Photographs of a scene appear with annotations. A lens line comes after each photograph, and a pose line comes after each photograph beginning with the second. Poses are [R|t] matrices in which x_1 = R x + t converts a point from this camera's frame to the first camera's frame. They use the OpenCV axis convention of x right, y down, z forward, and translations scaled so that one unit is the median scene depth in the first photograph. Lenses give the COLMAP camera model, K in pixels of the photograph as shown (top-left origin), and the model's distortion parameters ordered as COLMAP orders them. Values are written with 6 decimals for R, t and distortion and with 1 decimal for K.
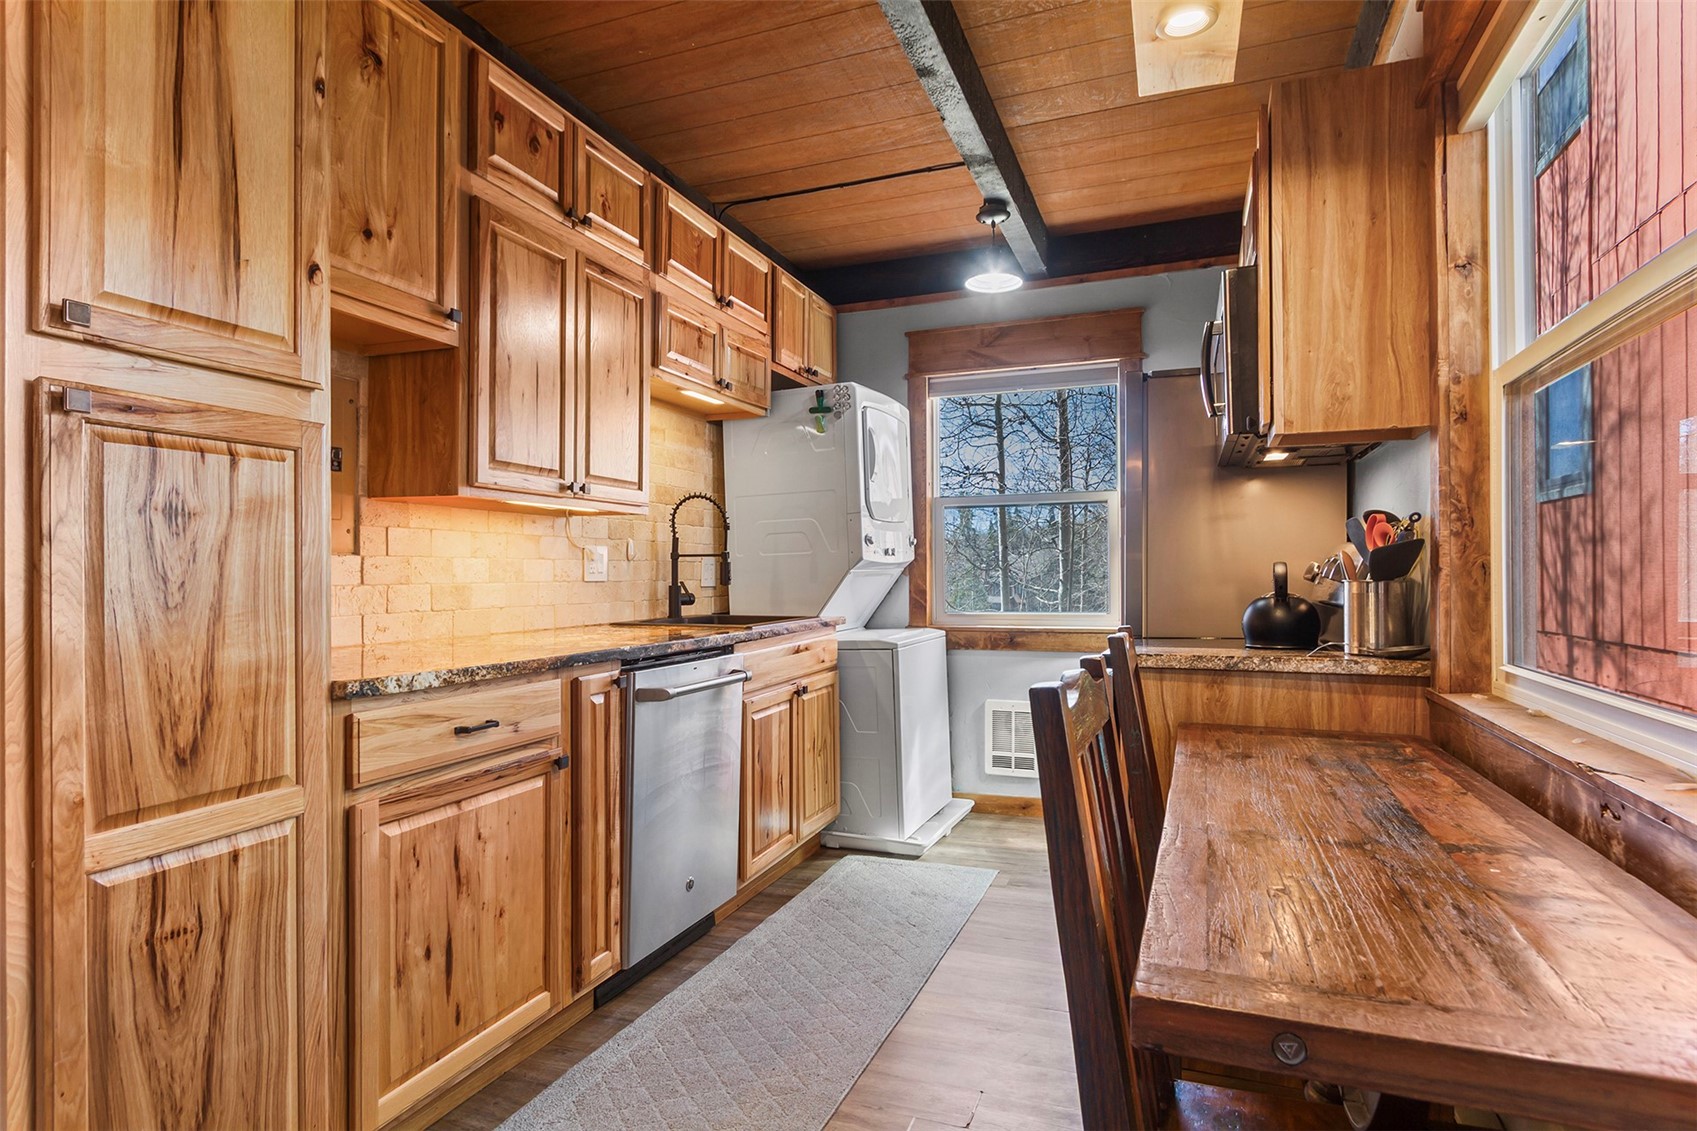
lens RADIAL K [[909.5, 0, 828.3], [0, 909.5, 569.9], [0, 0, 1]] dist [-0.010851, 0.001049]
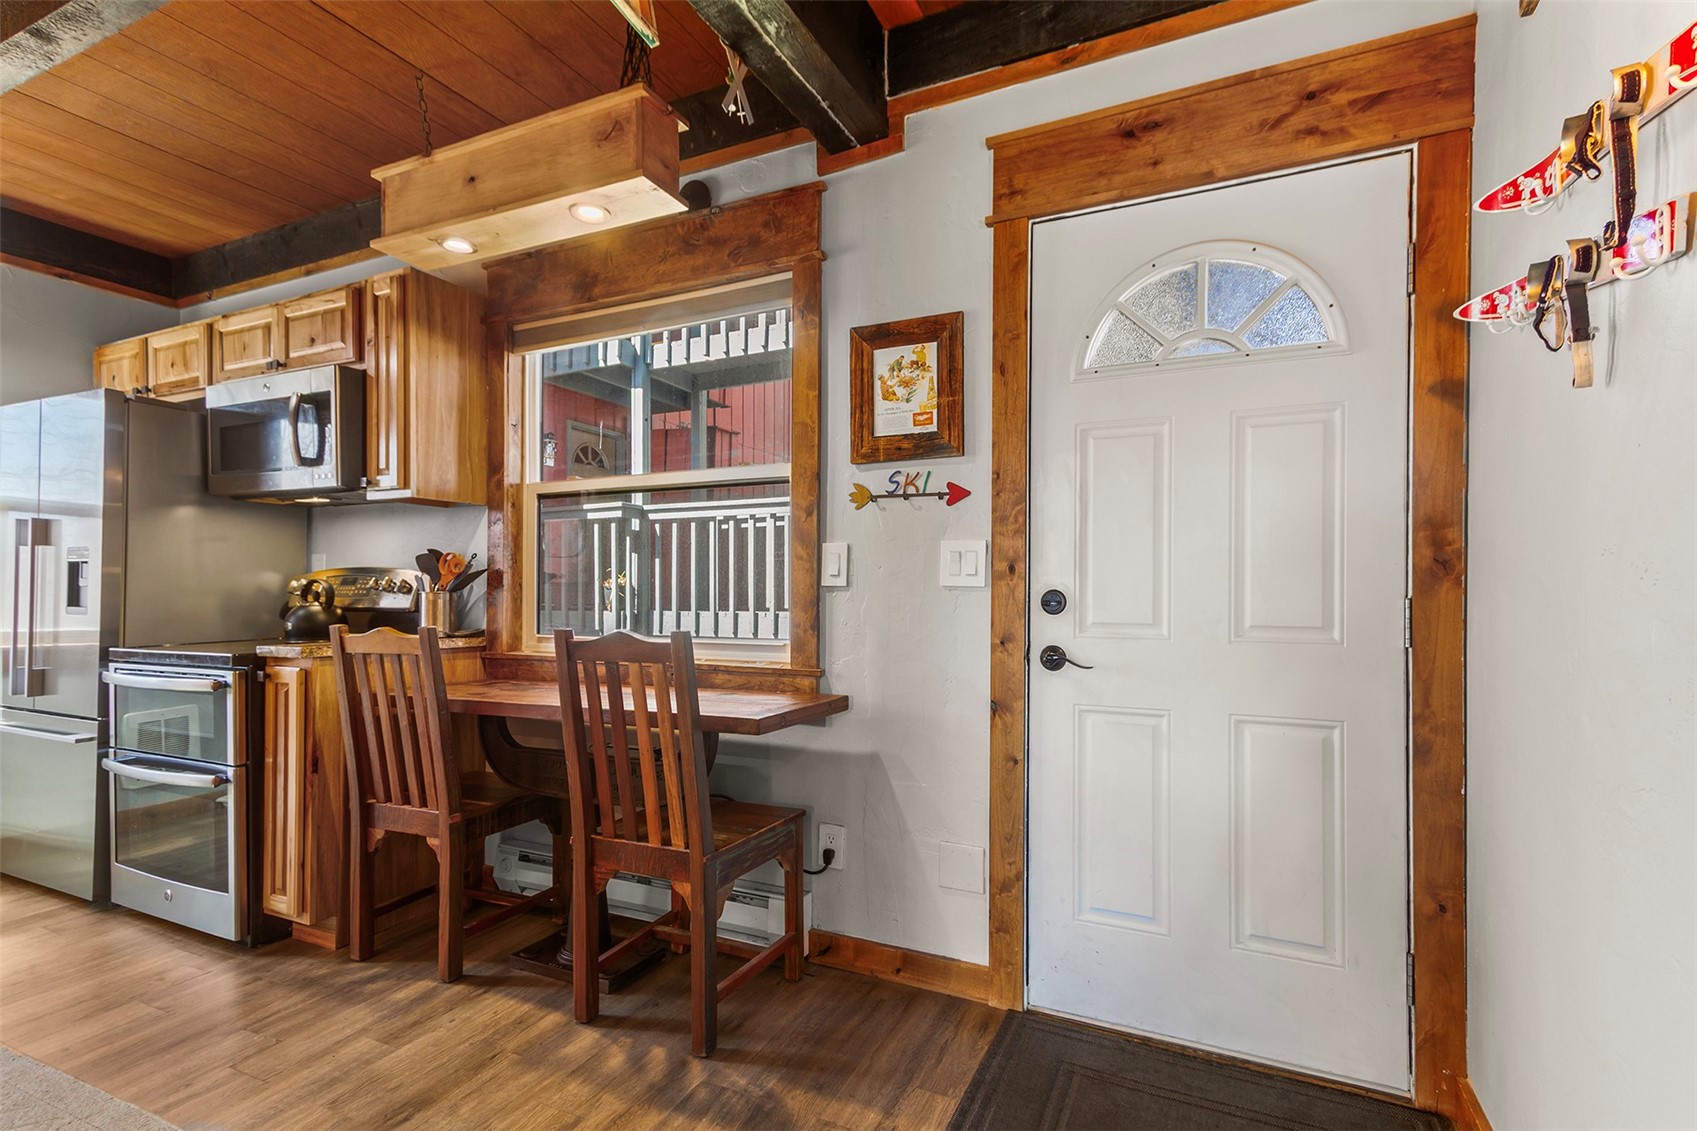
lens RADIAL K [[793.7, 0, 841.7], [0, 793.7, 583.0], [0, 0, 1]] dist [0.033648, -0.006240]
pose [[0.089867, 0.015444, 0.995834, -0.471267], [-0.007903, 0.999859, -0.014793, 0.006670], [-0.995922, -0.006541, 0.089976, 0.089078]]
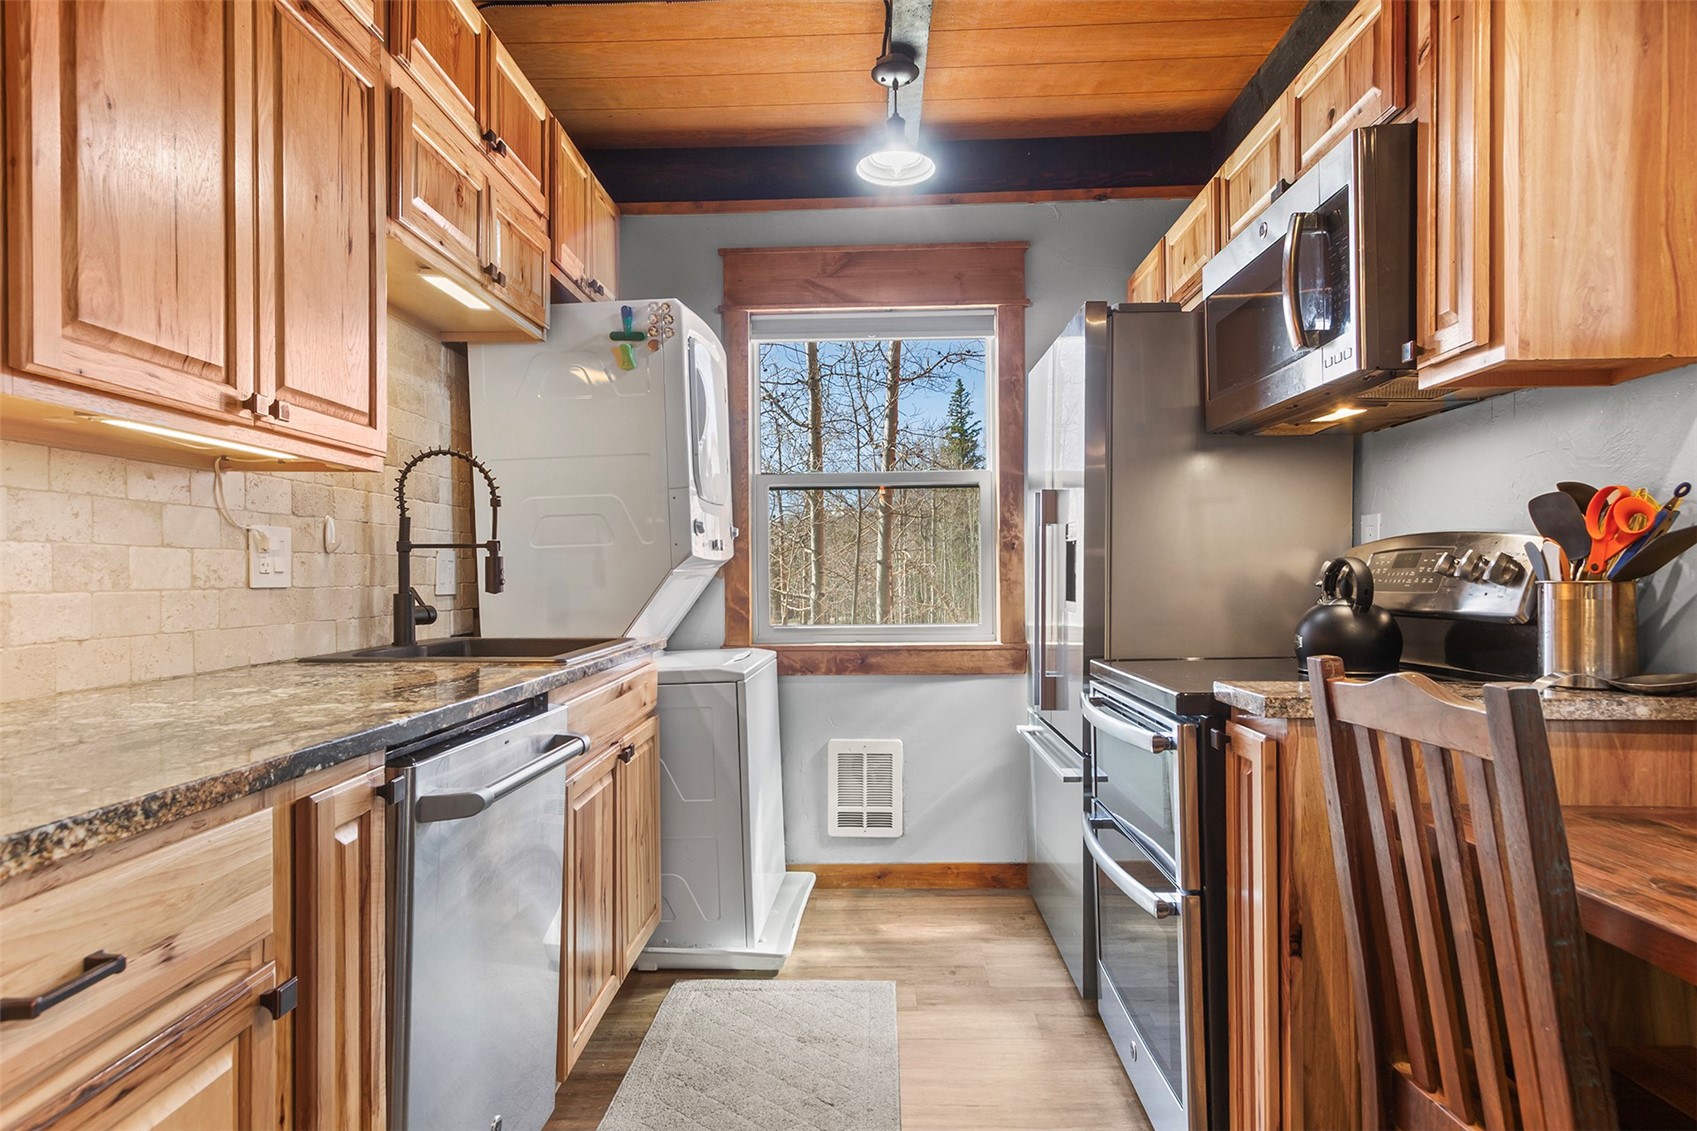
lens RADIAL K [[986.5, 0, 843.6], [0, 986.5, 585.1], [0, 0, 1]] dist [0.022938, -0.008084]
pose [[0.943512, -0.003885, 0.331316, -0.120474], [-0.000078, 0.999929, 0.011945, 0.003231], [-0.331339, -0.011296, 0.943444, 0.282177]]
